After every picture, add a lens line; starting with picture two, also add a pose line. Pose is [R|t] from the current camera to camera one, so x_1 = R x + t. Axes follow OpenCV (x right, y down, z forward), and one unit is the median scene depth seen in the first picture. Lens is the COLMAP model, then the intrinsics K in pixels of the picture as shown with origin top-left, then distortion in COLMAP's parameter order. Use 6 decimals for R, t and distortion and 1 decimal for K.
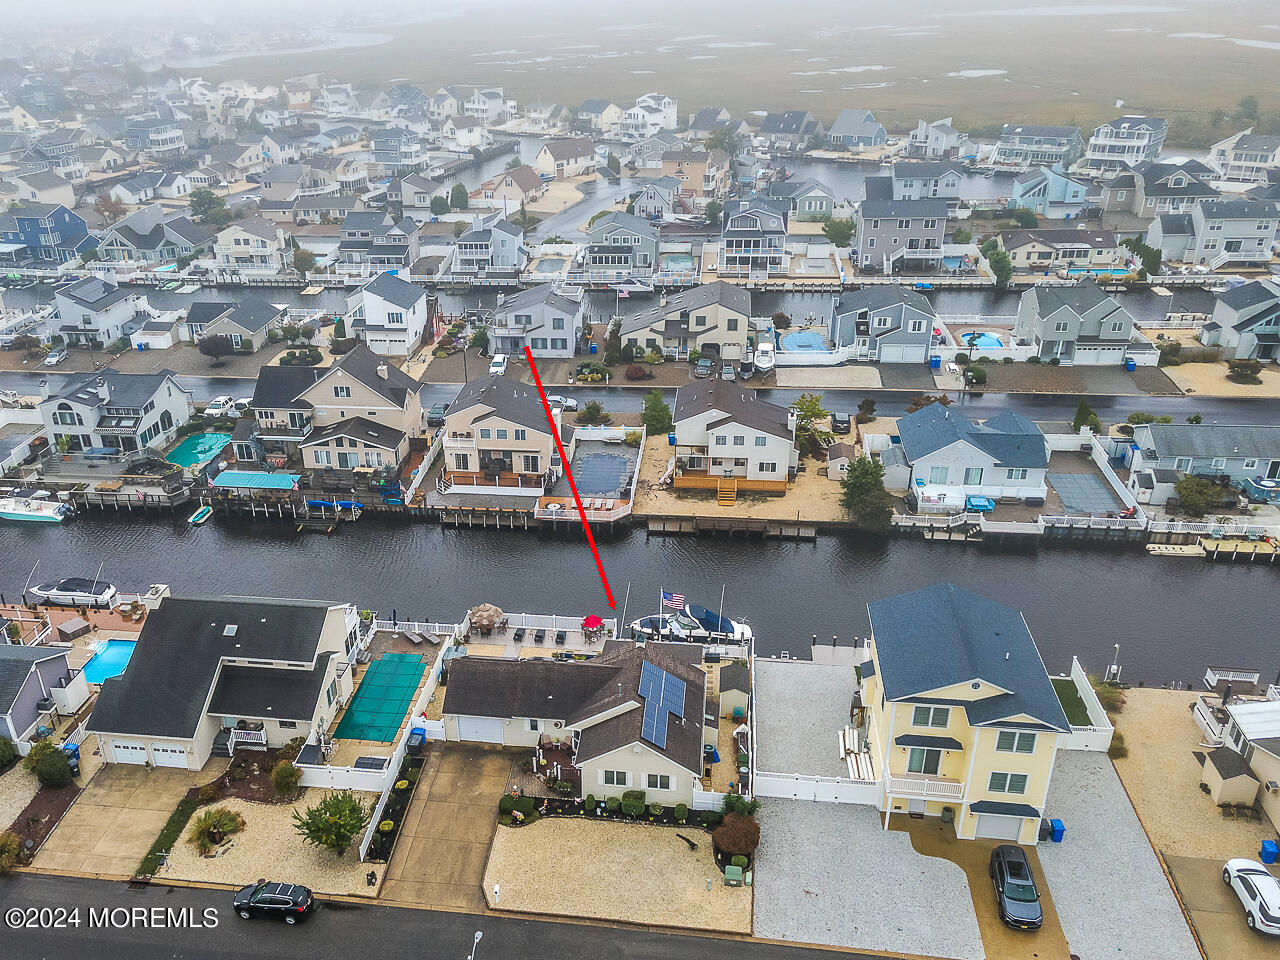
lens RADIAL K [[1070.9, 0, 545.1], [0, 1070.9, 555.8], [0, 0, 1]] dist [0.032125, 0.018436]
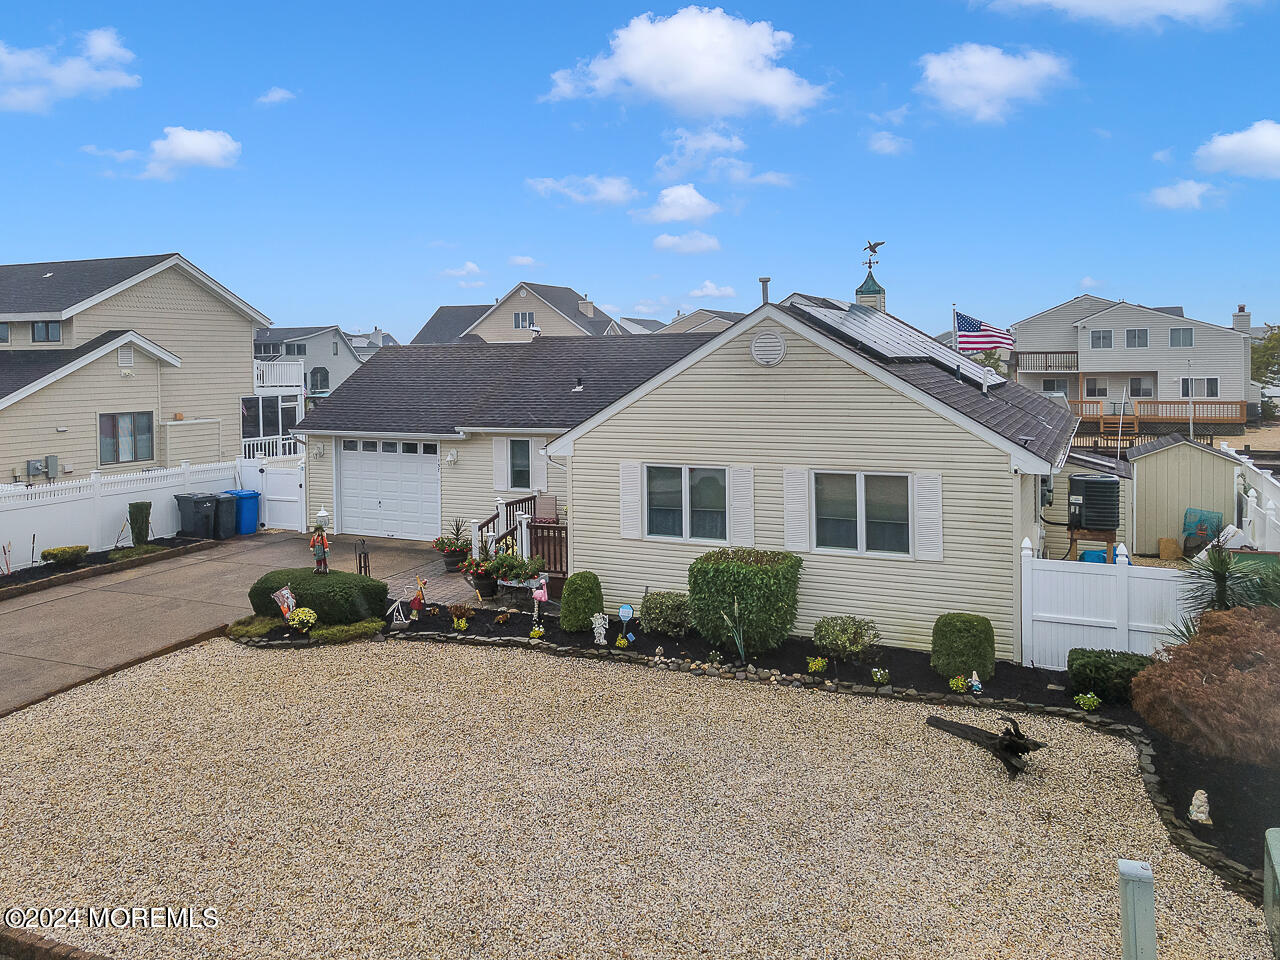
lens RADIAL K [[1006.9, 0, 624.5], [0, 1006.9, 374.2], [0, 0, 1]] dist [0.034451, 0.003444]
pose [[0.959890, 0.021764, -0.279531, 0.073696], [-0.145696, 0.890525, -0.430974, 0.179492], [0.239550, 0.454414, 0.857977, 0.496223]]
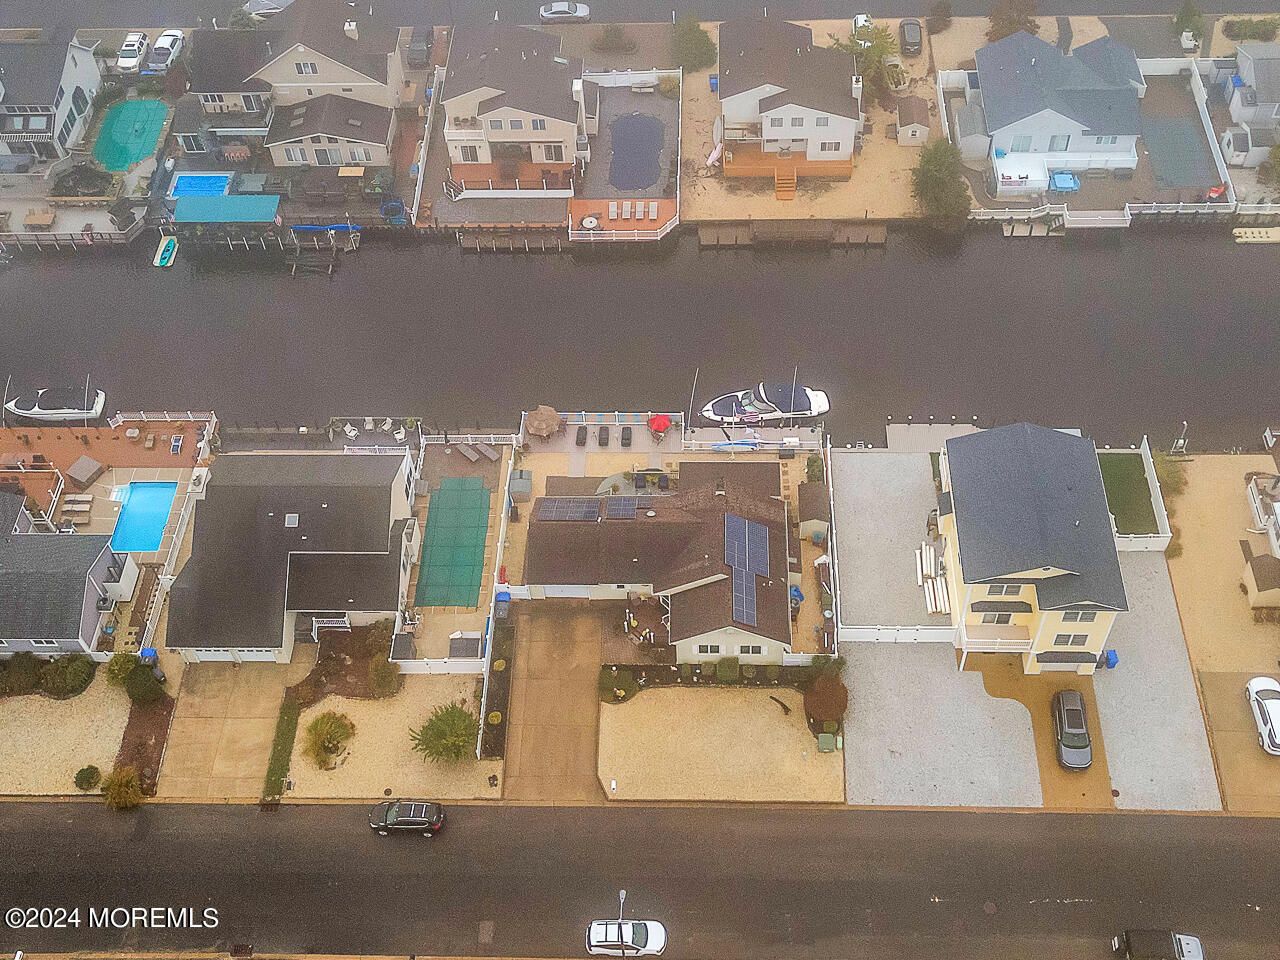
lens RADIAL K [[1397.5, 0, 662.0], [0, 1397.5, 388.4], [0, 0, 1]] dist [0.033248, 0.000000]
pose [[0.990968, -0.100976, 0.088245, -0.046927], [0.060705, 0.924540, 0.376218, -0.342309], [-0.119575, -0.367463, 0.922319, -0.096719]]
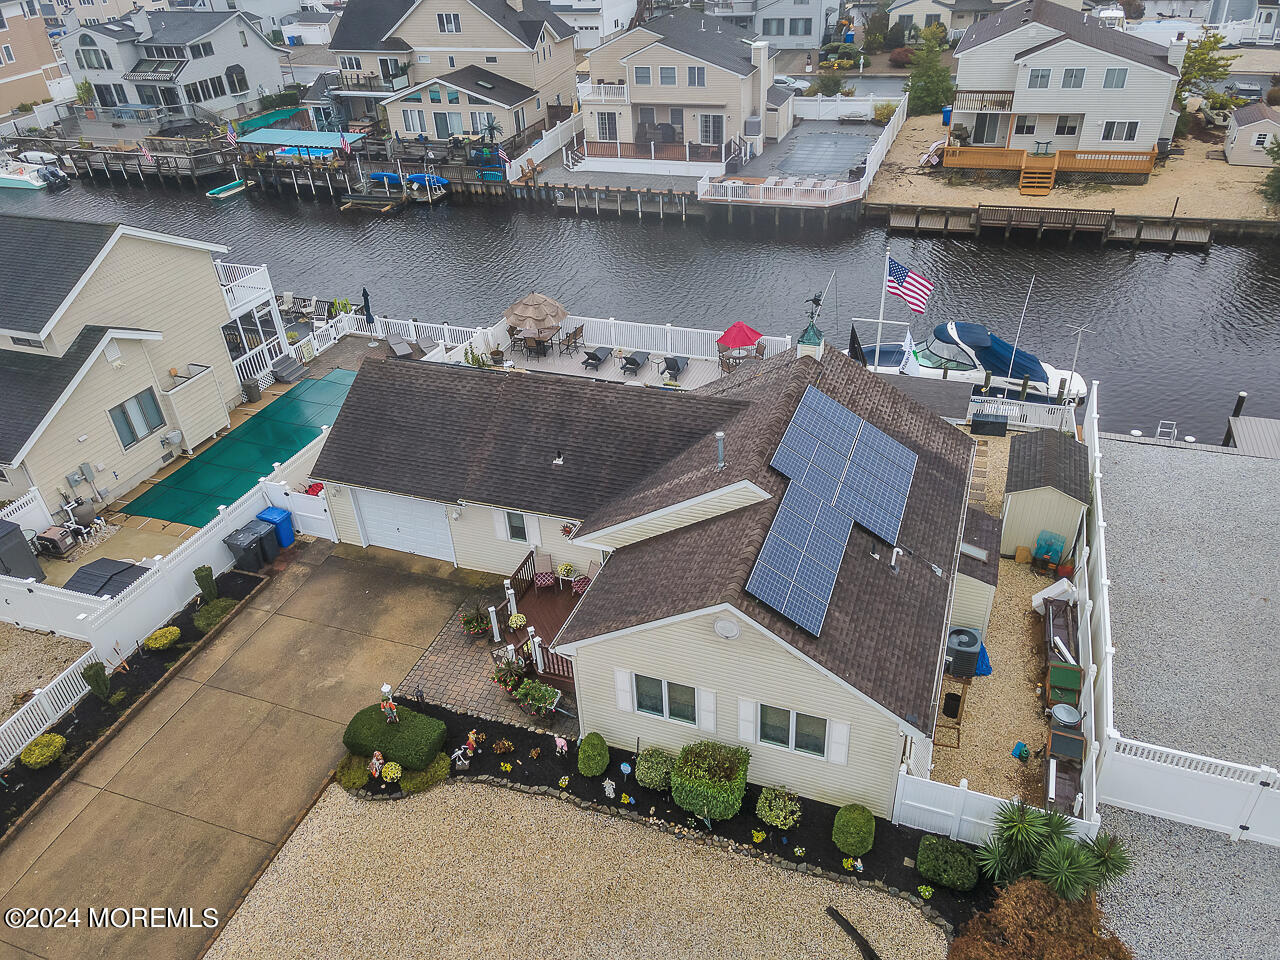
lens RADIAL K [[938.7, 0, 643.5], [0, 938.7, 489.5], [0, 0, 1]] dist [0.026677, 0.025227]
pose [[0.981001, 0.091913, -0.170850, 0.065227], [-0.073758, 0.991220, 0.109742, 0.069816], [0.179436, -0.095055, 0.979167, 0.454258]]
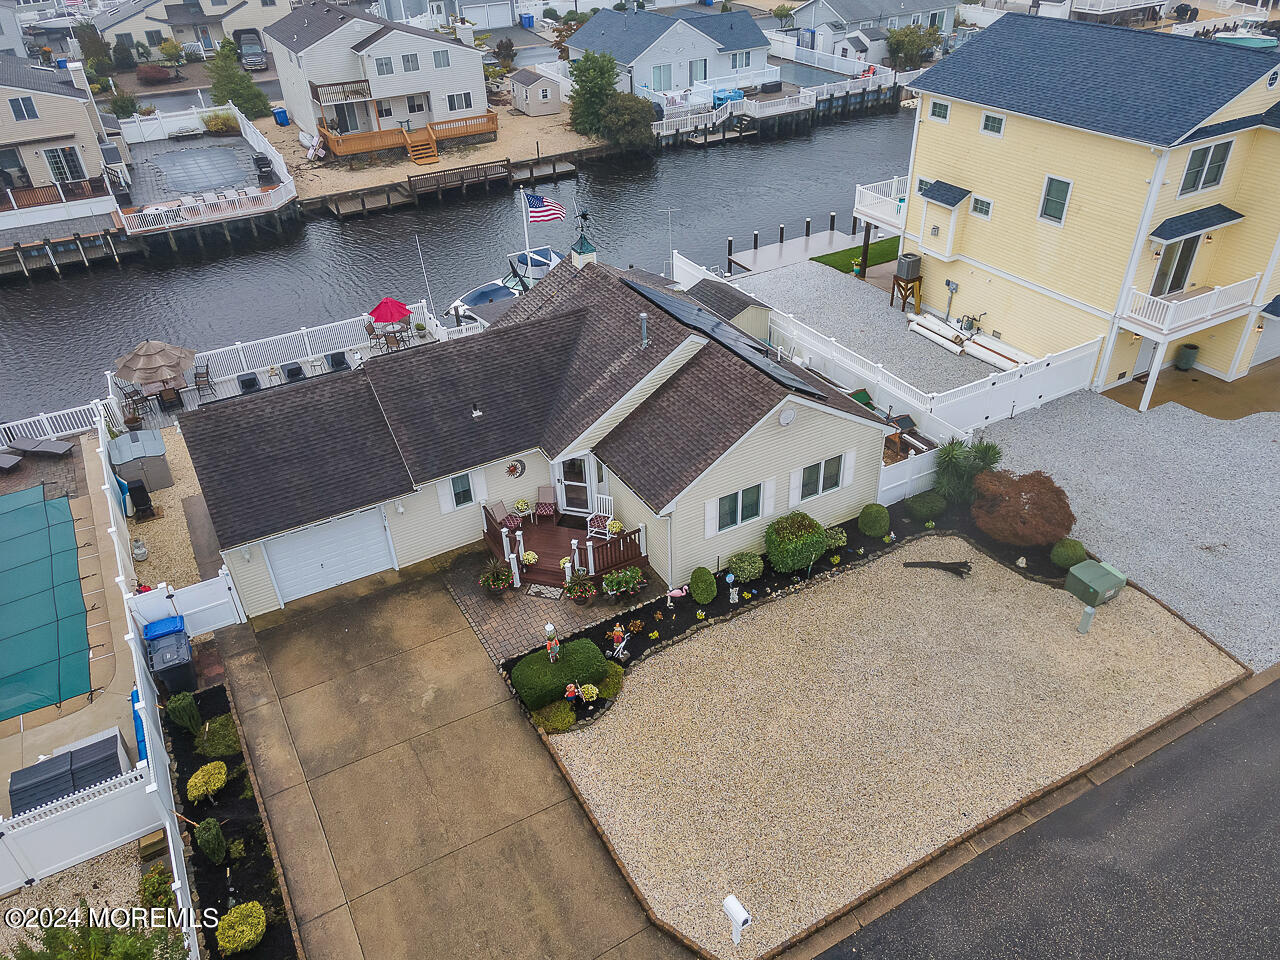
lens RADIAL K [[938.7, 0, 640.2], [0, 938.7, 483.7], [0, 0, 1]] dist [0.026677, 0.025227]
pose [[0.784595, -0.344940, 0.515196, -0.097109], [0.299948, 0.938412, 0.171503, 0.077894], [-0.542624, 0.019971, 0.839738, 0.449837]]
